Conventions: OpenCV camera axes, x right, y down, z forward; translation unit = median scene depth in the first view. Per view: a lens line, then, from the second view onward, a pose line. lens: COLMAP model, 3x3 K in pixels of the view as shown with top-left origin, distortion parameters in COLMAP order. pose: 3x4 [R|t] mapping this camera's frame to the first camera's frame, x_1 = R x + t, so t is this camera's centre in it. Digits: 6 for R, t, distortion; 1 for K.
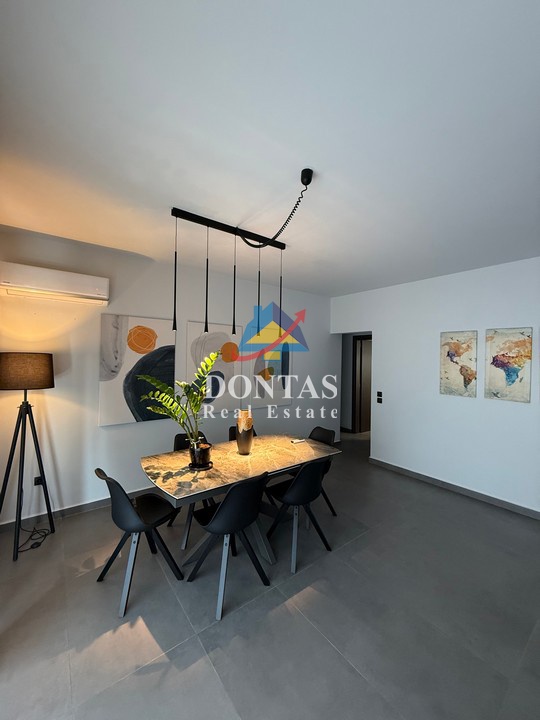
lens RADIAL K [[289.8, 0, 274.1], [0, 289.8, 359.7], [0, 0, 1]] dist [0.004096, -0.000691]
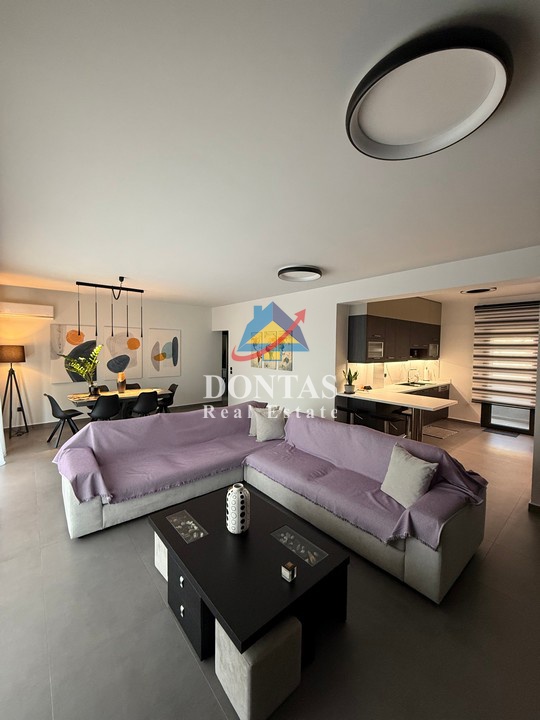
lens RADIAL K [[289.8, 0, 272.5], [0, 289.8, 359.5], [0, 0, 1]] dist [0.004096, -0.000691]
pose [[0.999024, -0.006822, 0.043642, 0.800207], [0.005044, 0.999158, 0.040726, 0.000722], [-0.043884, -0.040466, 0.998217, -1.003915]]
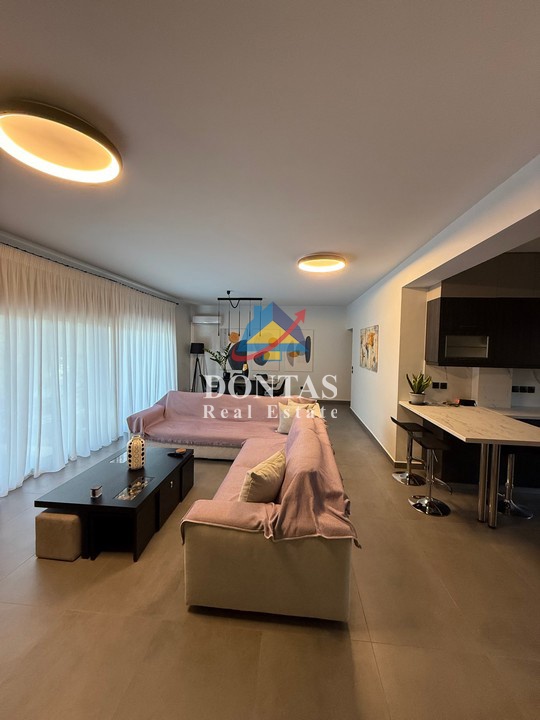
lens RADIAL K [[289.8, 0, 269.3], [0, 289.8, 358.7], [0, 0, 1]] dist [0.004096, -0.000691]
pose [[0.724179, 0.029349, -0.688987, 1.714992], [-0.011374, 0.999466, 0.030620, 0.038228], [0.689518, -0.014338, 0.724127, -0.710677]]
